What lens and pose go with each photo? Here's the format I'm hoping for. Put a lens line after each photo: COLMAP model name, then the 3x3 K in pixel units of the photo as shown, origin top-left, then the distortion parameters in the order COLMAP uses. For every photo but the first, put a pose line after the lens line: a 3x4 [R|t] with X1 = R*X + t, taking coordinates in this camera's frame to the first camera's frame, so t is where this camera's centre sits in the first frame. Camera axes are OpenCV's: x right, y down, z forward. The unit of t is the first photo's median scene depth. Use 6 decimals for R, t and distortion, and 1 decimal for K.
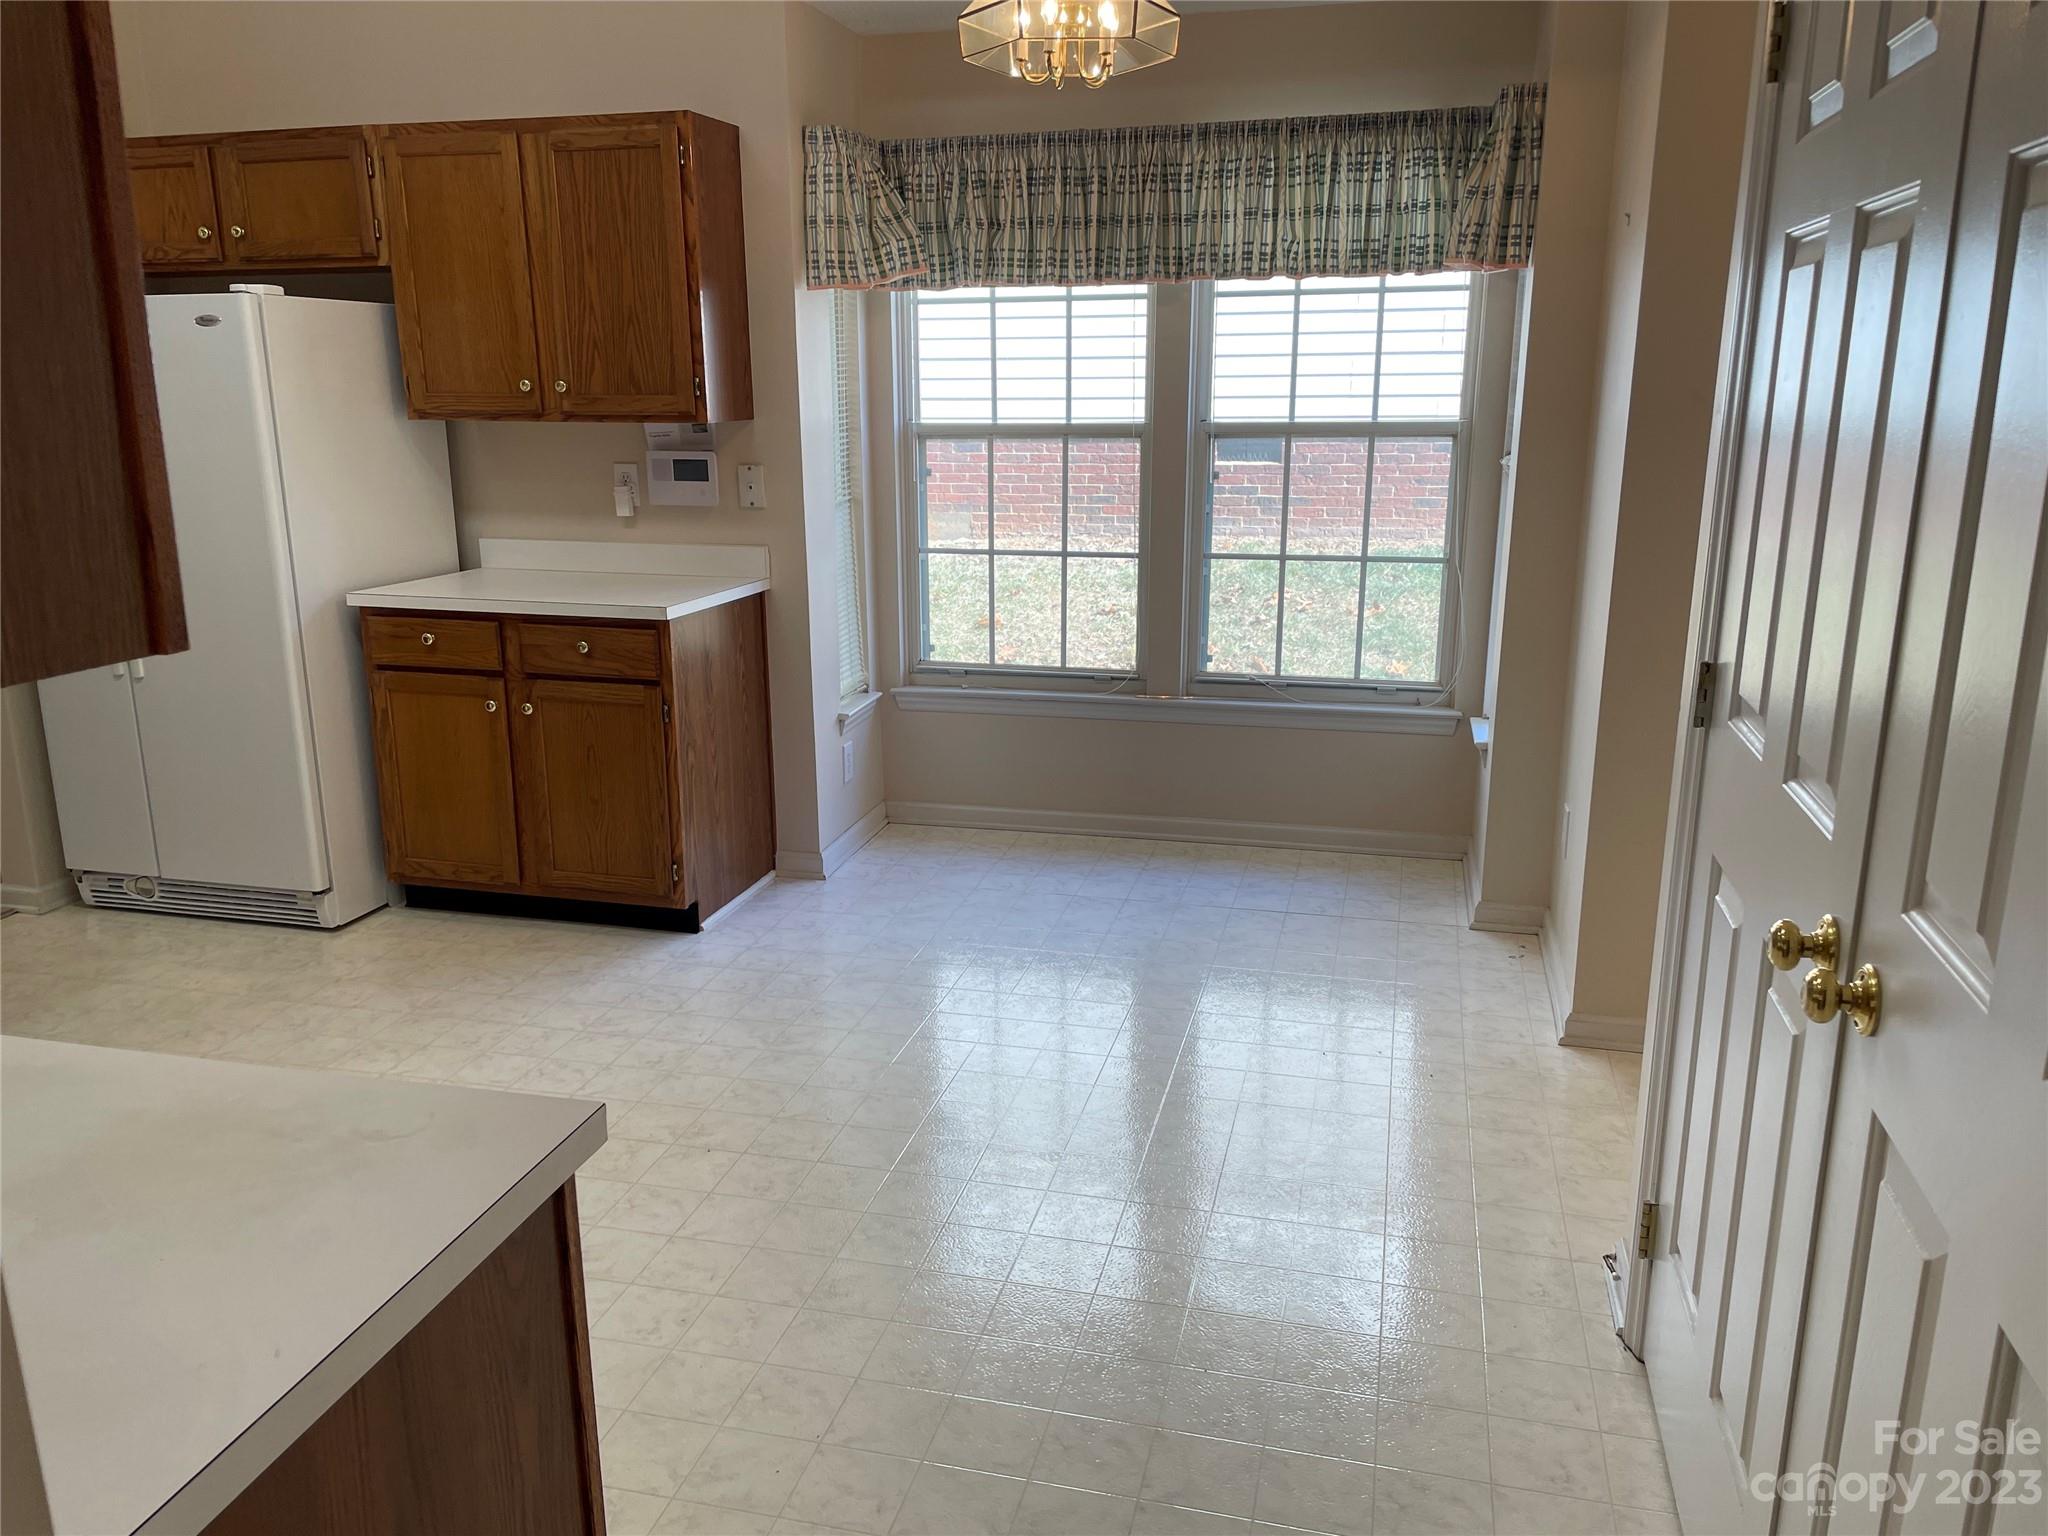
lens RADIAL K [[1542.5, 0, 1004.6], [0, 1542.5, 784.4], [0, 0, 1]] dist [0.083811, -0.104085]
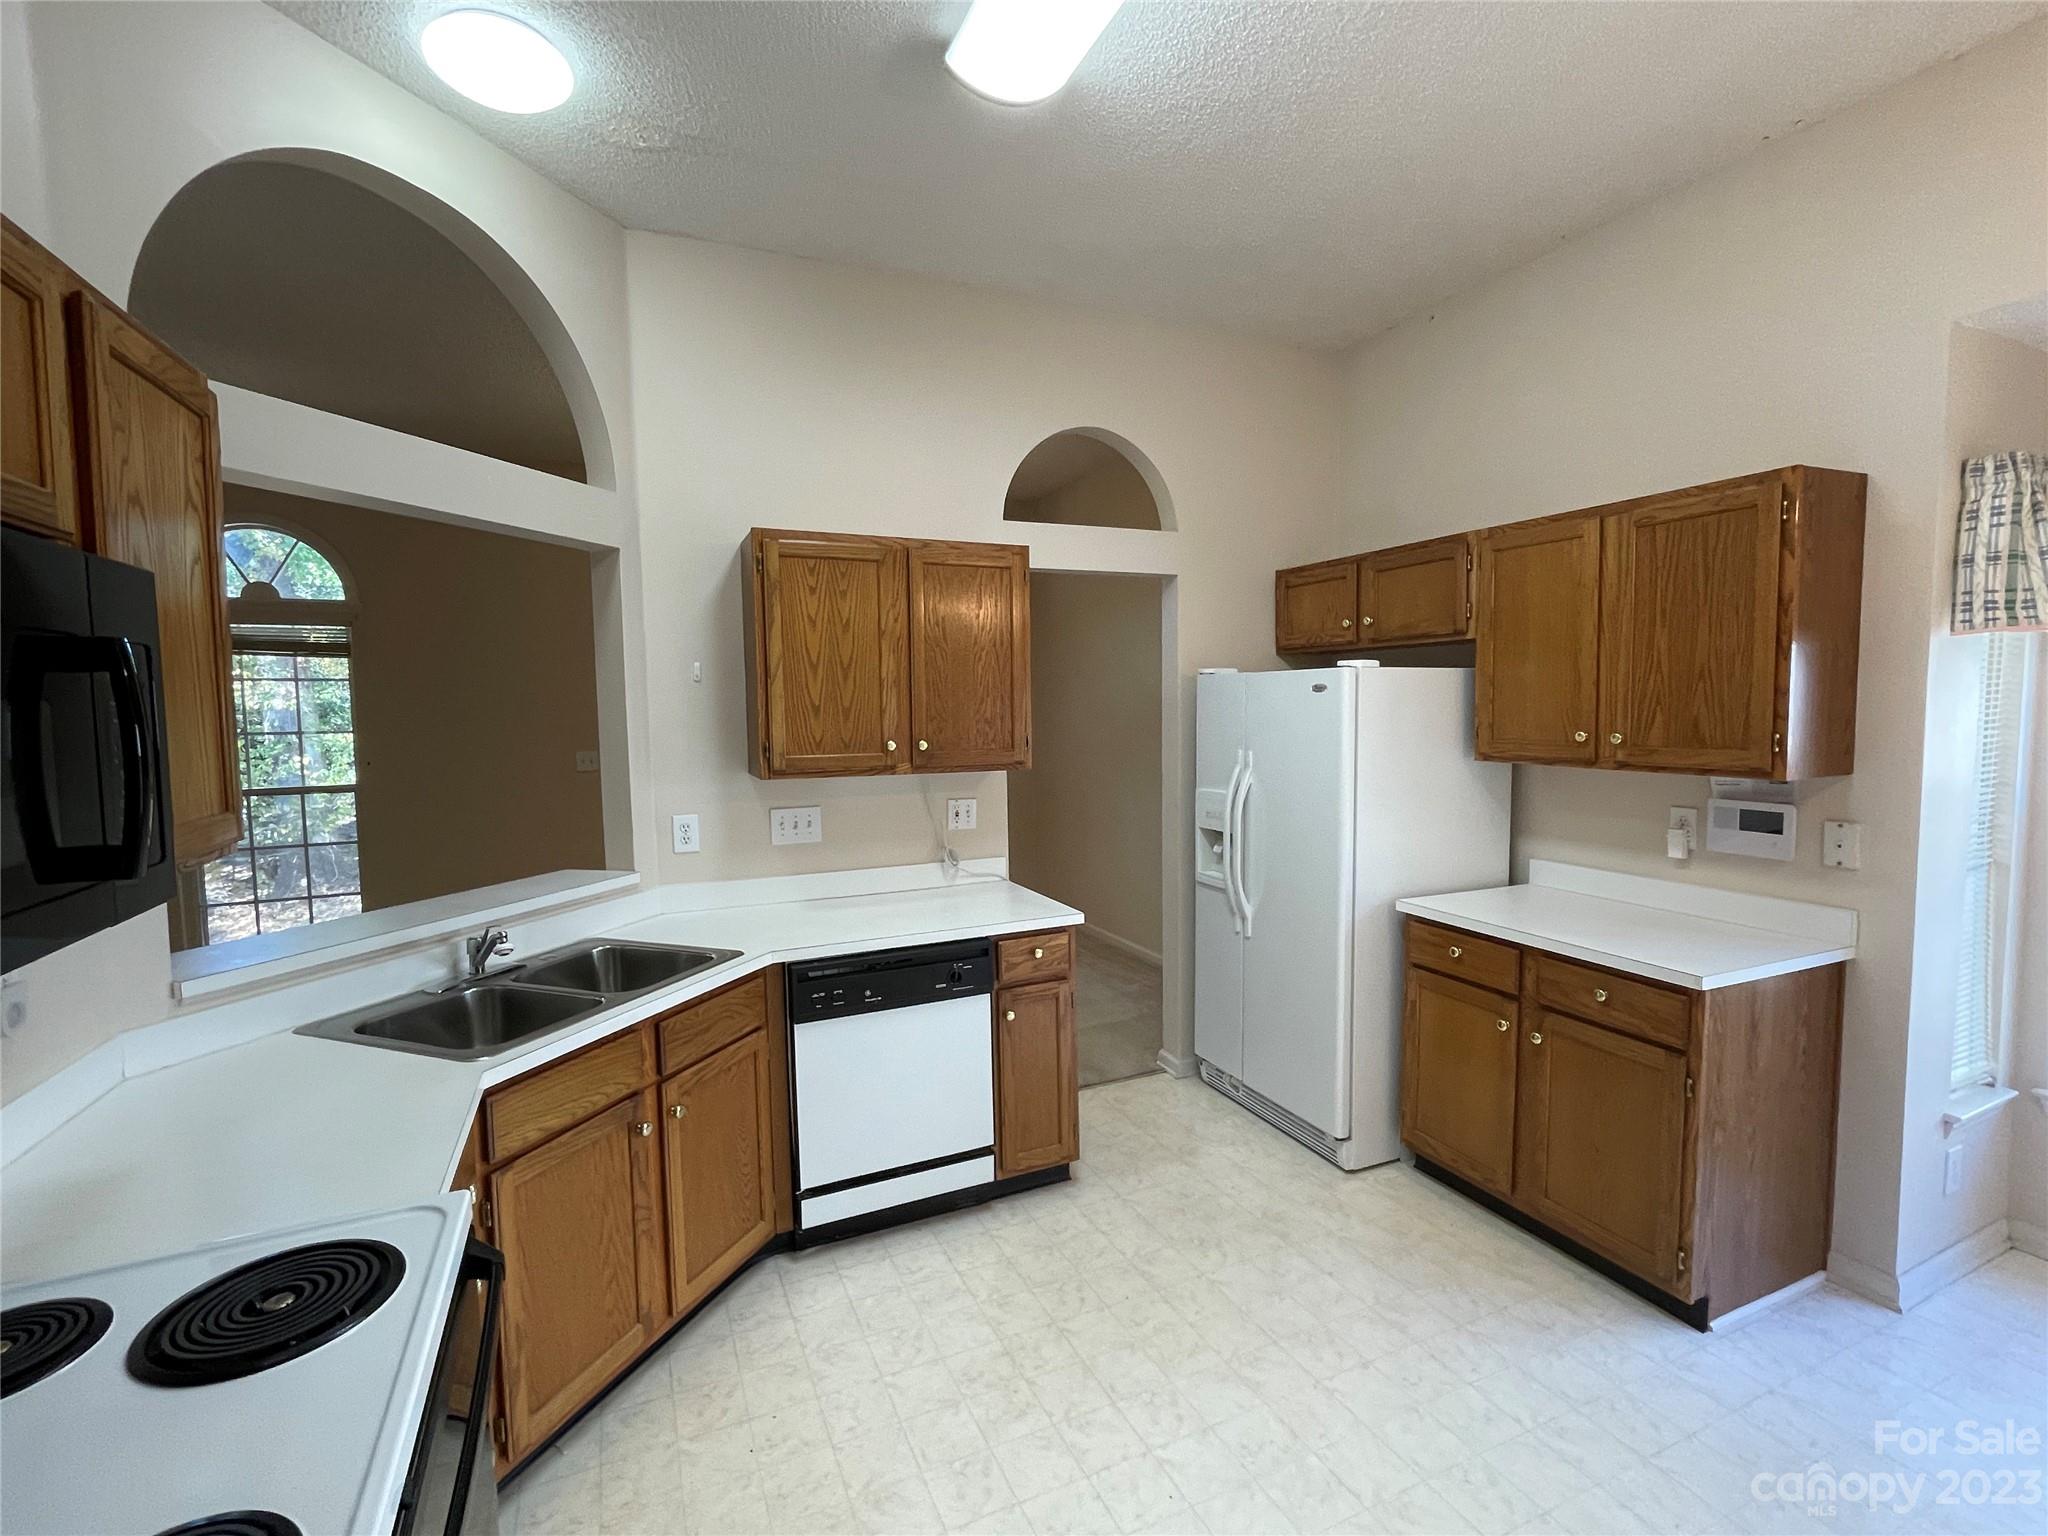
lens RADIAL K [[929.5, 0, 1023.4], [0, 929.5, 770.7], [0, 0, 1]] dist [-0.005144, 0.000064]
pose [[0.628234, 0.054651, -0.776103, -0.047339], [-0.186690, 0.978975, -0.082184, -0.105338], [0.755294, 0.196521, 0.625228, 0.301817]]
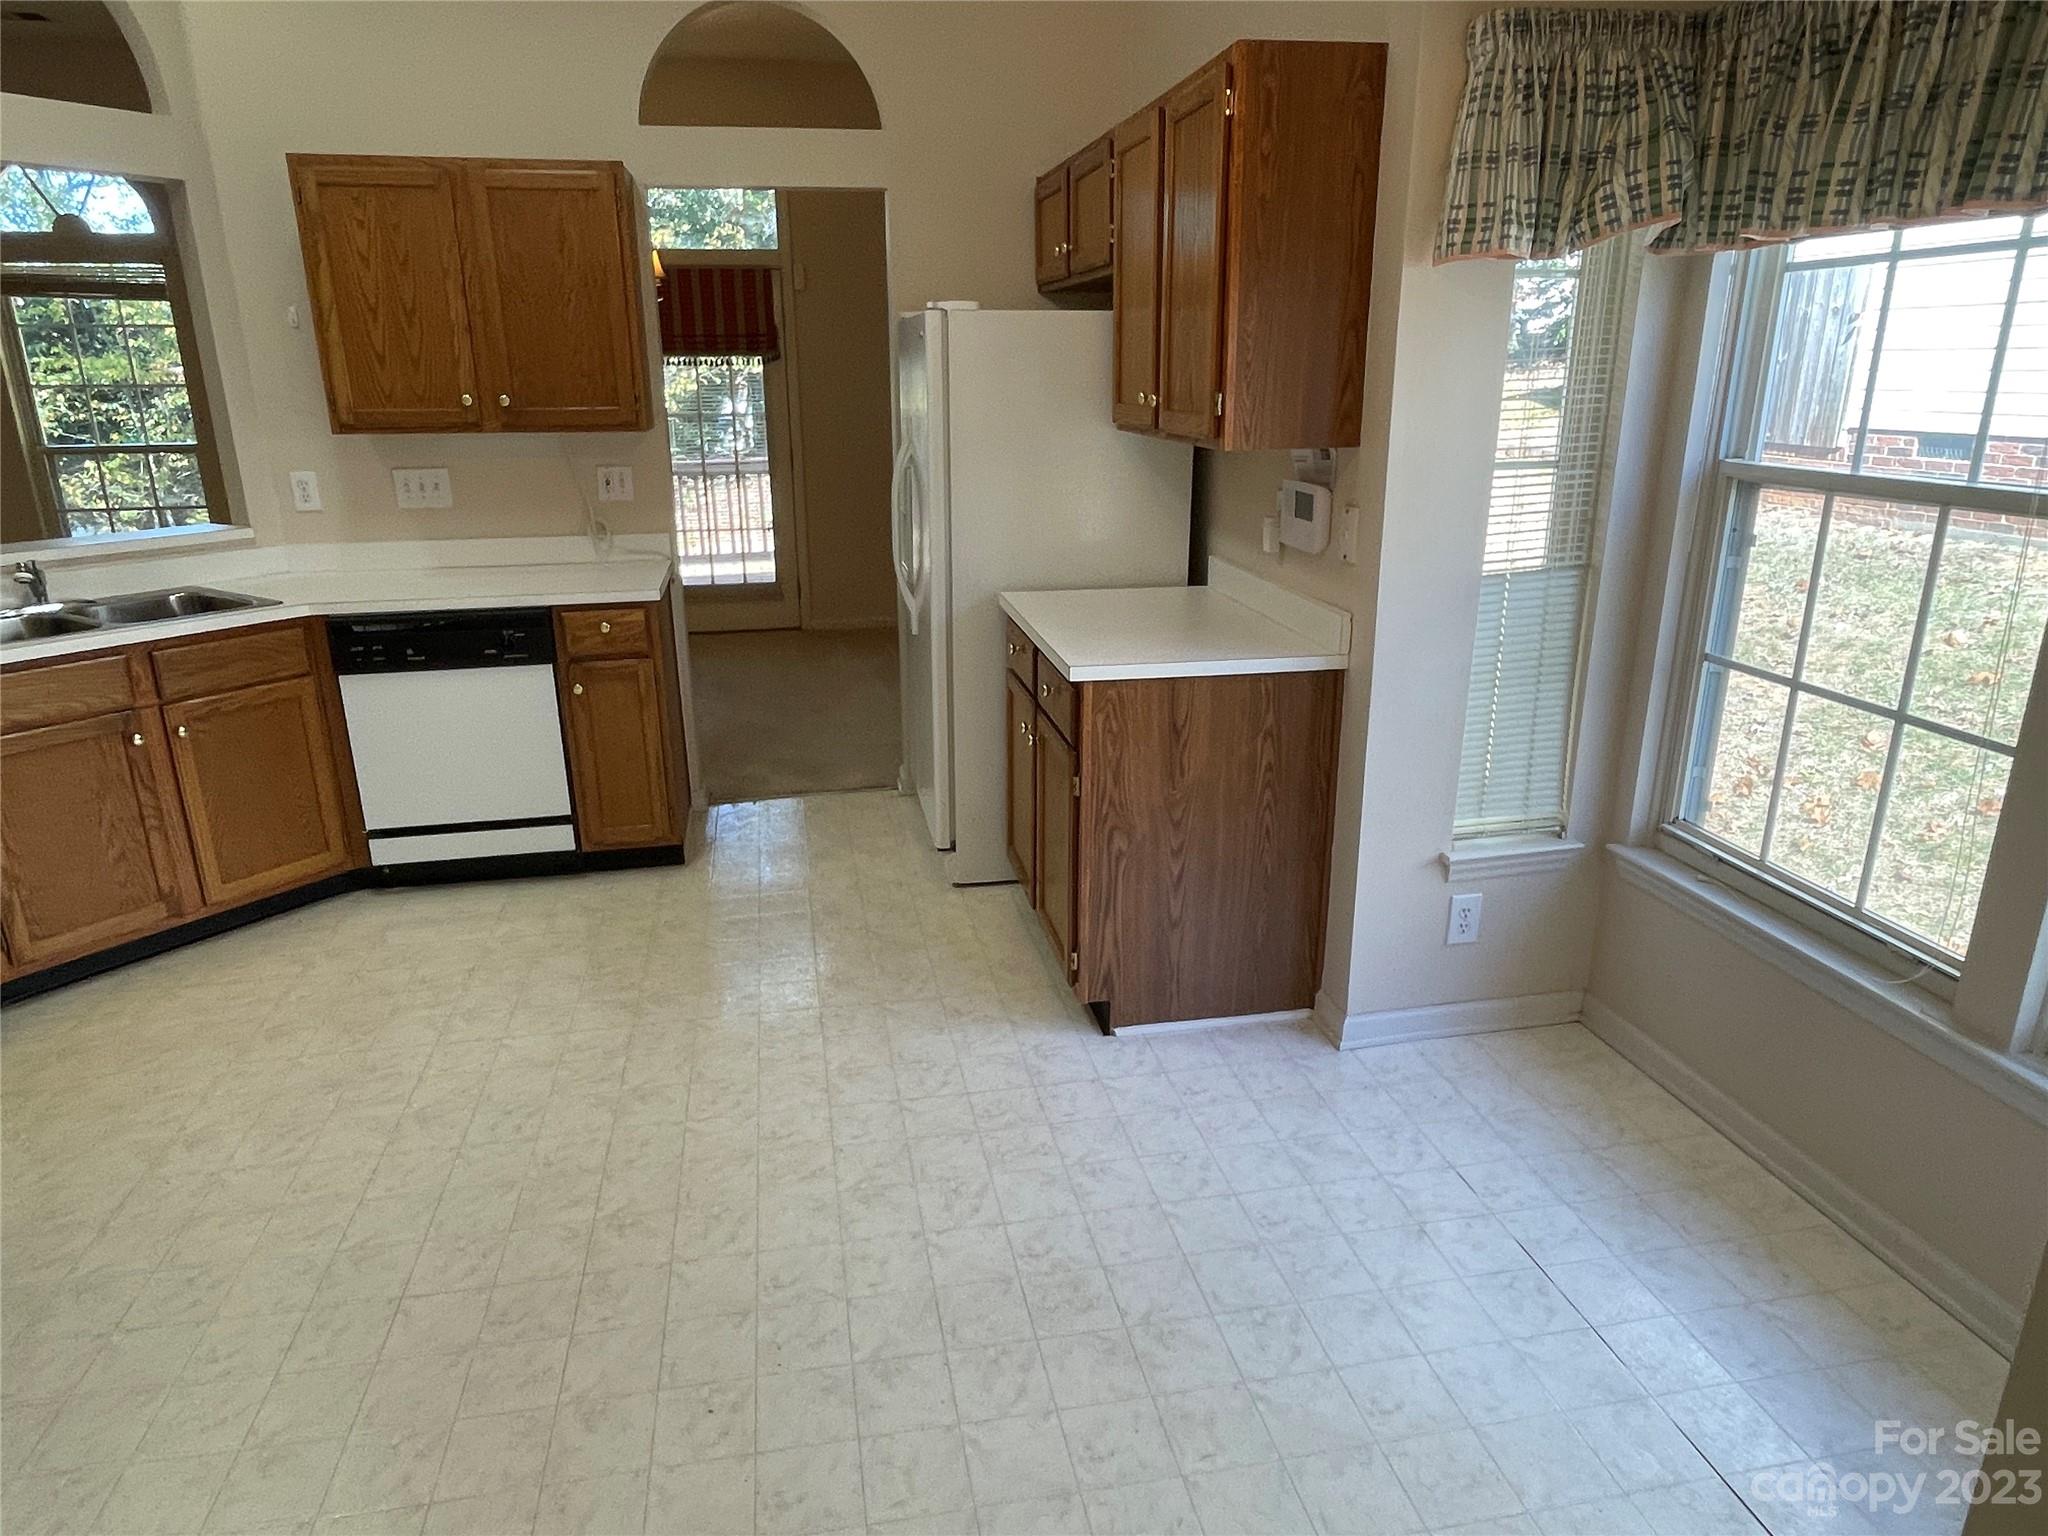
lens RADIAL K [[1270.5, 0, 1008.6], [0, 1270.5, 780.6], [0, 0, 1]] dist [-0.003677, 0.001241]
pose [[0.425871, 0.284822, -0.858784, 0.352670], [-0.223816, 0.952824, 0.205020, -0.175625], [0.876664, 0.104898, 0.469528, 0.601084]]
